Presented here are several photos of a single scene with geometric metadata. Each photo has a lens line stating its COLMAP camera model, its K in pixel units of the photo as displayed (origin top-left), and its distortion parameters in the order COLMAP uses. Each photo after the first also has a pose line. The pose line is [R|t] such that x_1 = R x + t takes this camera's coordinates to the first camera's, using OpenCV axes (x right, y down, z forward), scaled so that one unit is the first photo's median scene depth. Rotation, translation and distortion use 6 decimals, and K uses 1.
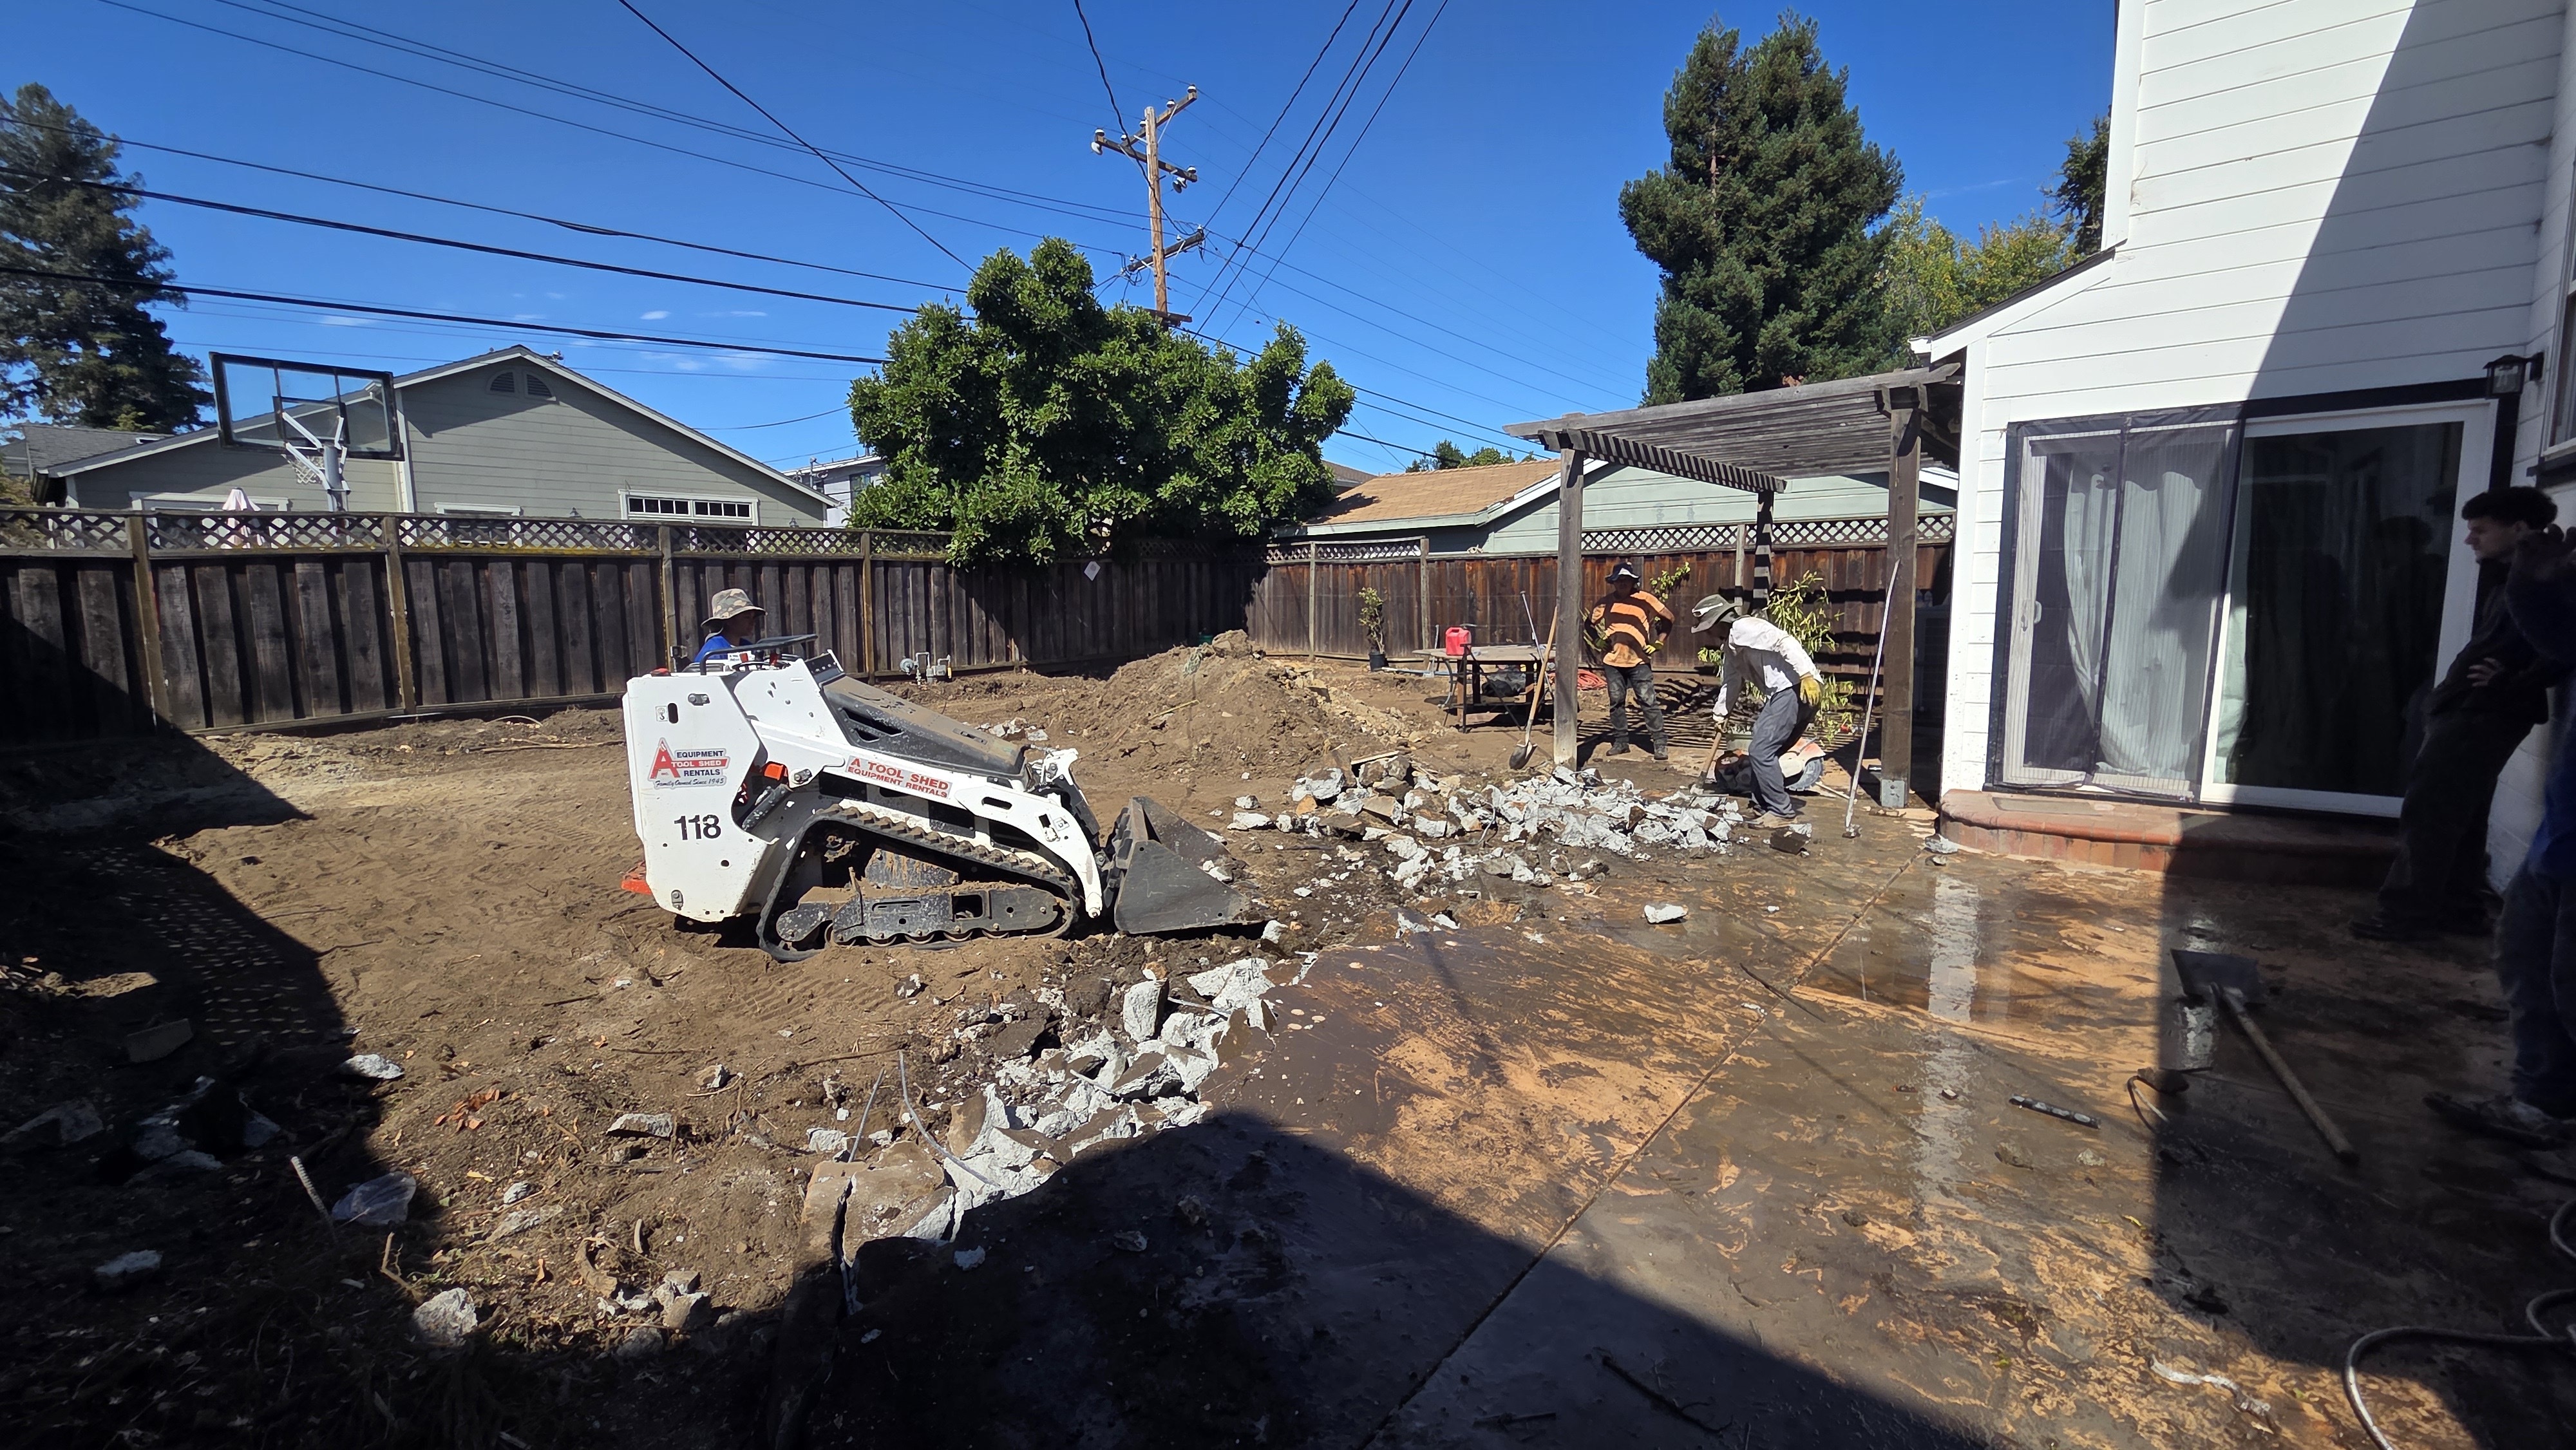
lens RADIAL K [[1036.8, 0, 1285.2], [0, 1036.8, 717.2], [0, 0, 1]] dist [-0.004738, 0.000111]
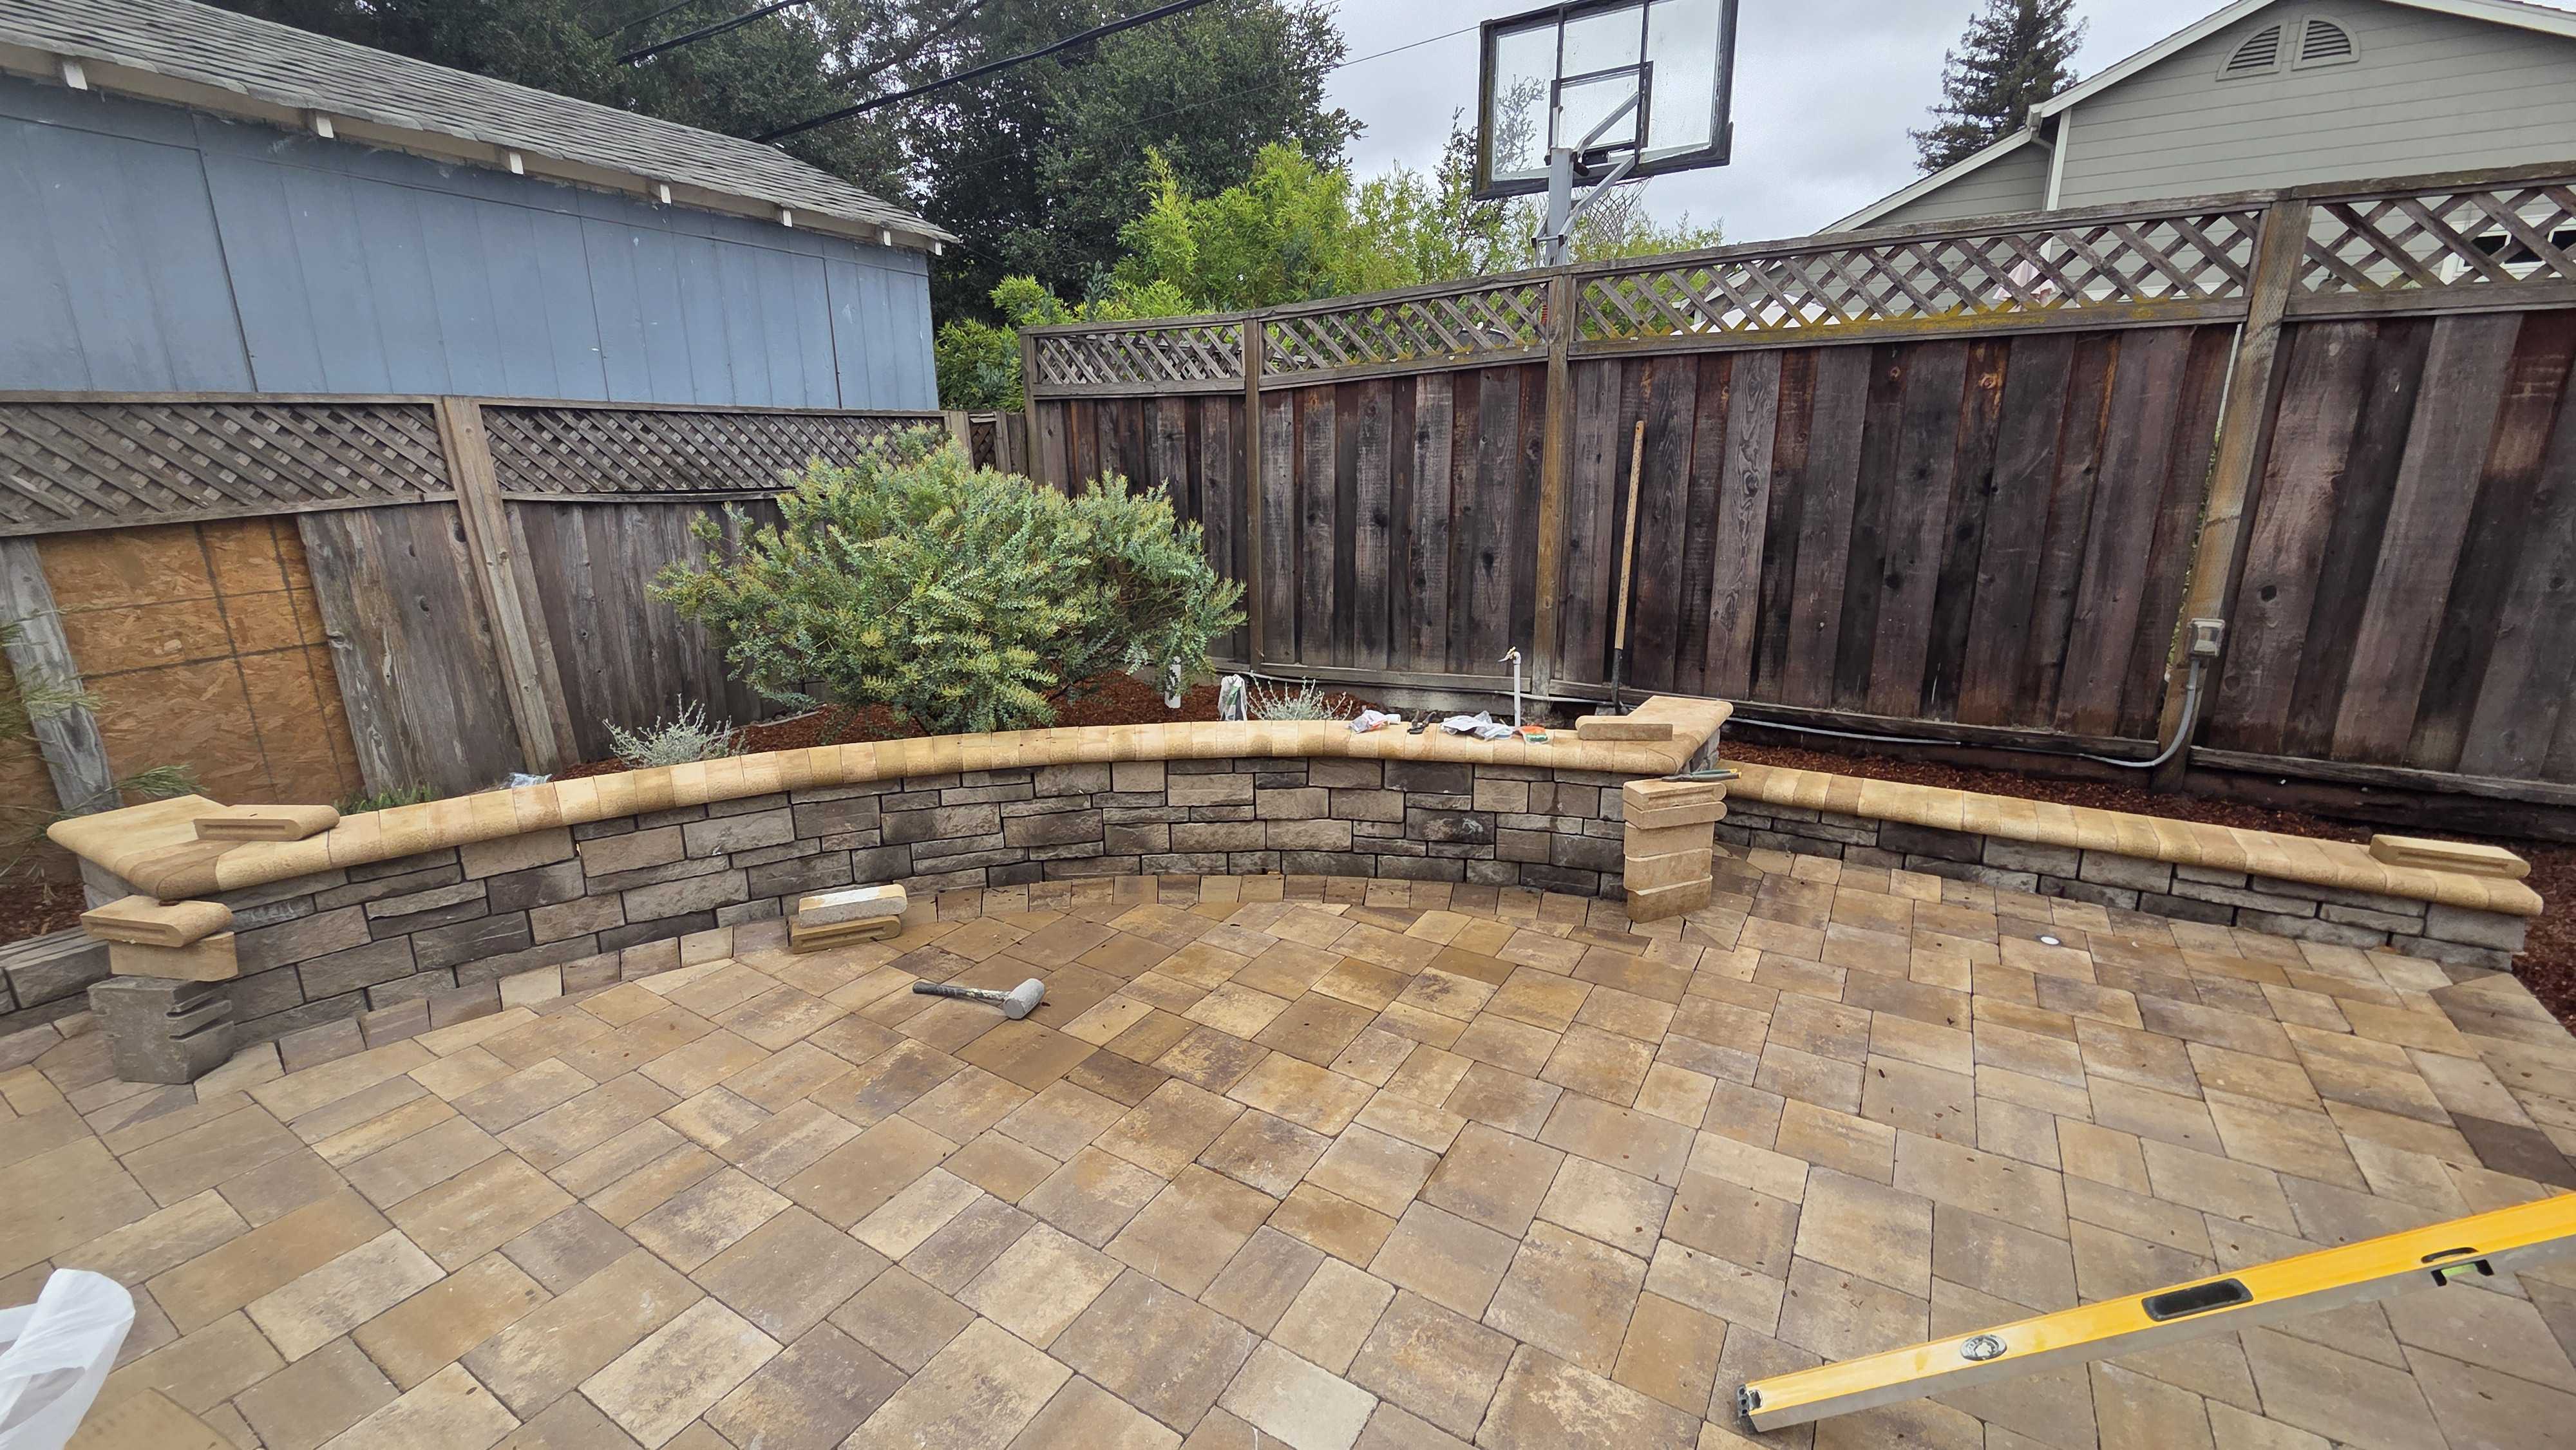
lens RADIAL K [[1036.8, 0, 1282.5], [0, 1036.8, 714.5], [0, 0, 1]] dist [-0.004738, 0.000111]
pose [[0.142017, 0.254291, -0.956644, -0.257913], [-0.109942, 0.964512, 0.240062, -0.067376], [0.983740, 0.071082, 0.164934, 0.537477]]
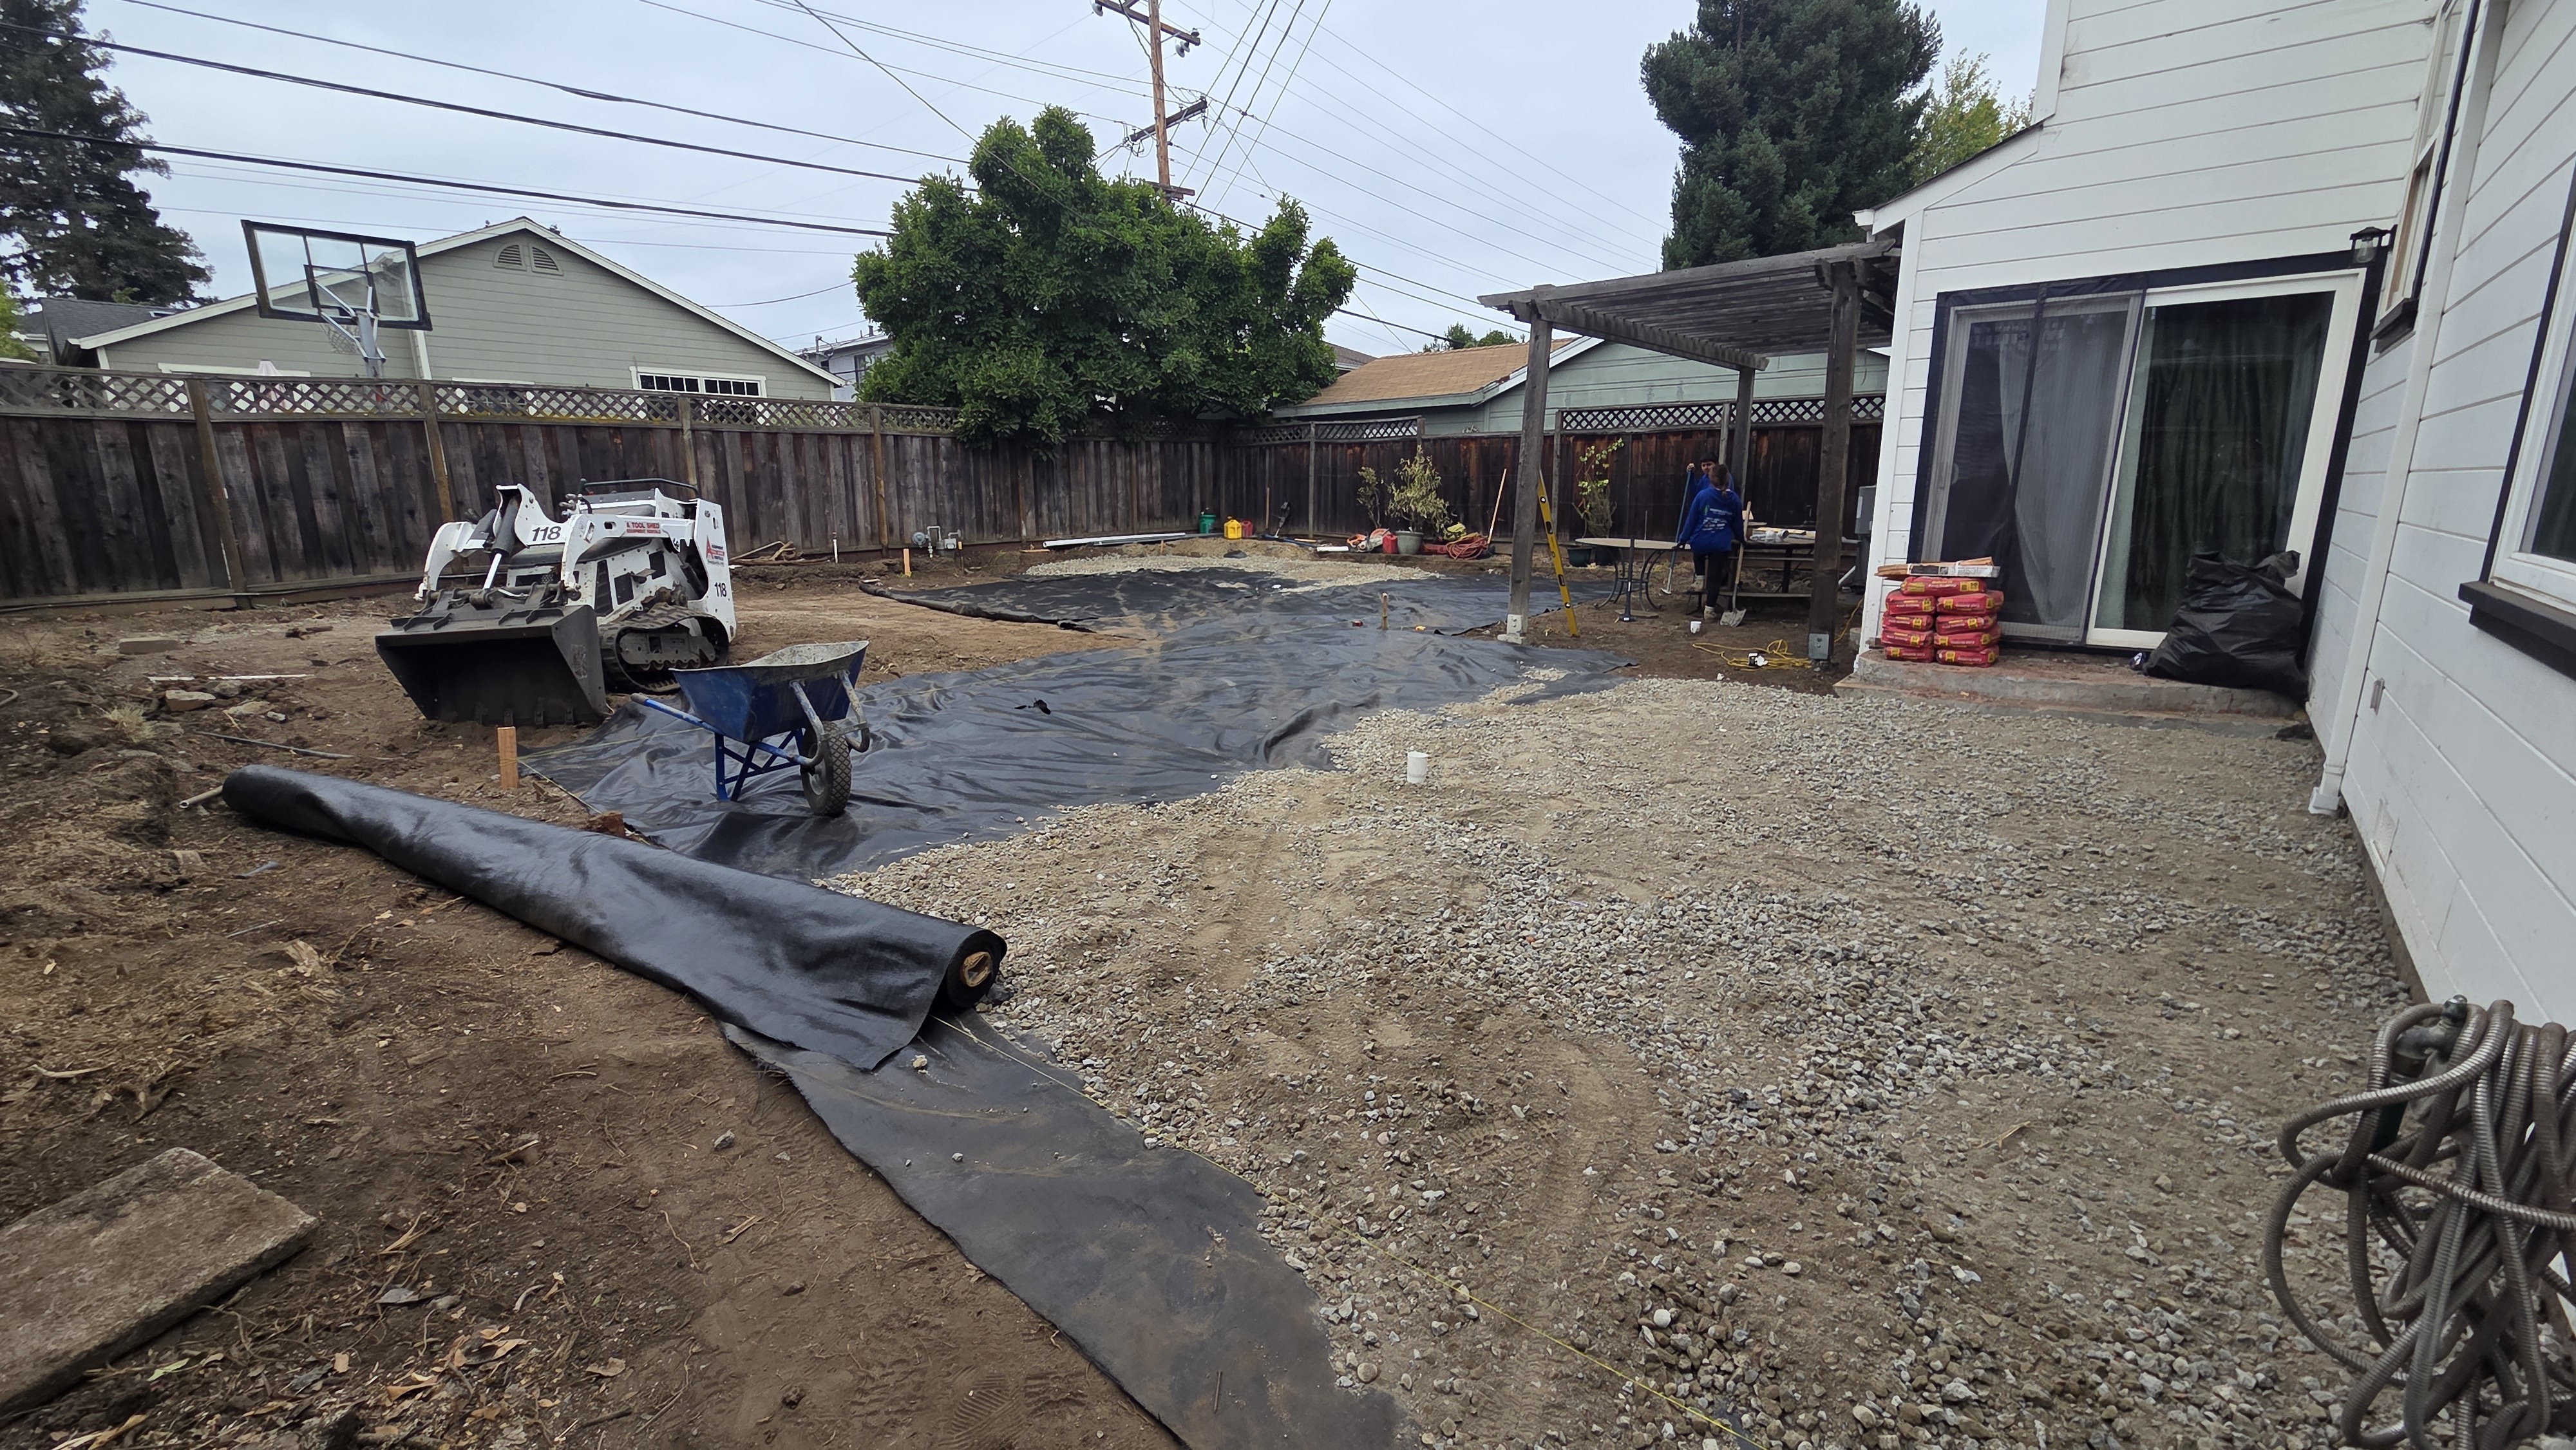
lens RADIAL K [[1036.8, 0, 1290.3], [0, 1036.8, 725.8], [0, 0, 1]] dist [-0.004738, 0.000111]
pose [[0.999945, 0.008263, -0.006484, 0.015640], [-0.007521, 0.994210, 0.107191, 0.021677], [0.007332, -0.107136, 0.994217, -0.050693]]
